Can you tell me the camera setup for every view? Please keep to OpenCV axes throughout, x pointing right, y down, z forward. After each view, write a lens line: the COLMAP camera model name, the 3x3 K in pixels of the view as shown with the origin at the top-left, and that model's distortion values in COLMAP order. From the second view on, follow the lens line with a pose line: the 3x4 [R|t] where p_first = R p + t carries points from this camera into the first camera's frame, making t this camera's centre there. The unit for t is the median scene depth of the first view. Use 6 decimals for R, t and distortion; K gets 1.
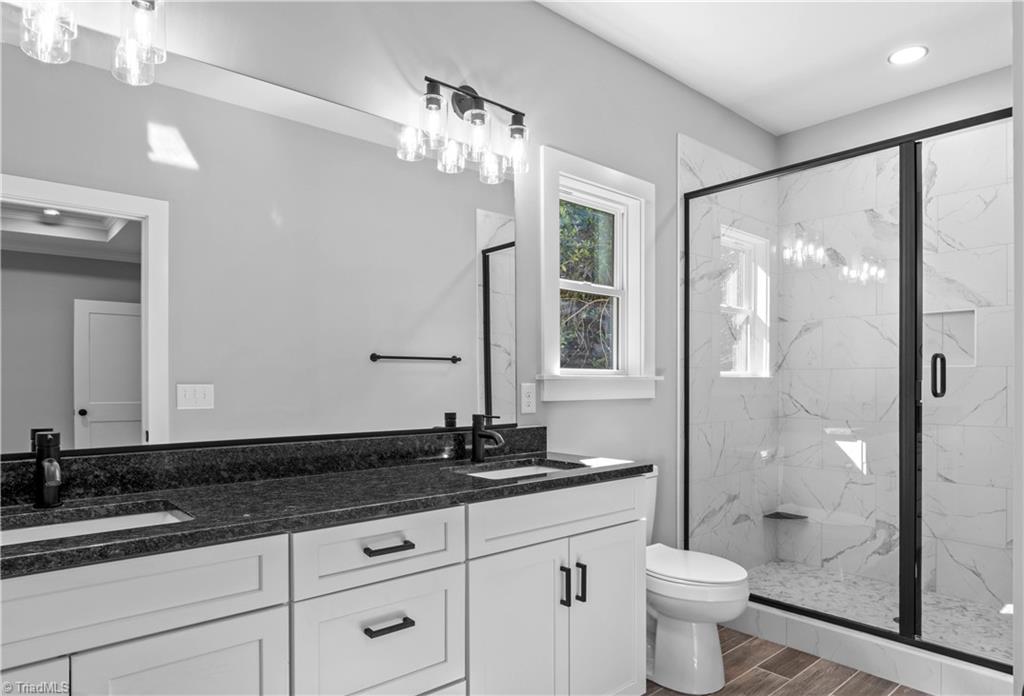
lens RADIAL K [[583.3, 0, 515.0], [0, 583.3, 385.1], [0, 0, 1]] dist [0.000050, -0.000007]
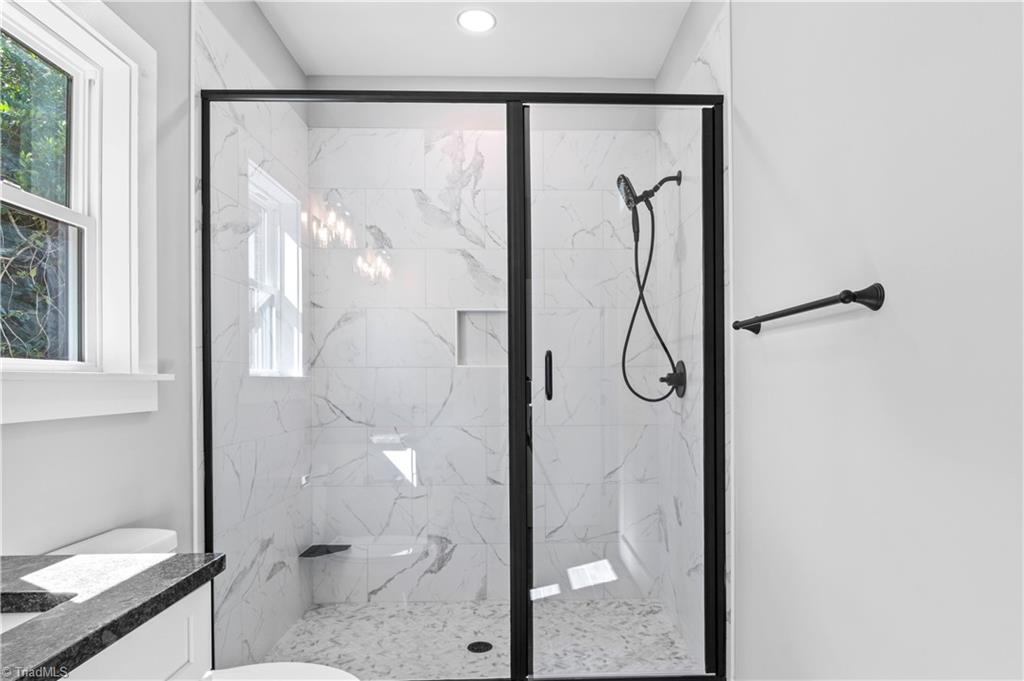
lens RADIAL K [[567.4, 0, 513.4], [0, 567.4, 382.9], [0, 0, 1]] dist [-0.015205, -0.002484]
pose [[0.610029, -0.004936, 0.792364, 0.007973], [0.008780, 0.999961, -0.000531, -0.002445], [-0.792331, 0.007281, 0.610048, 0.348389]]
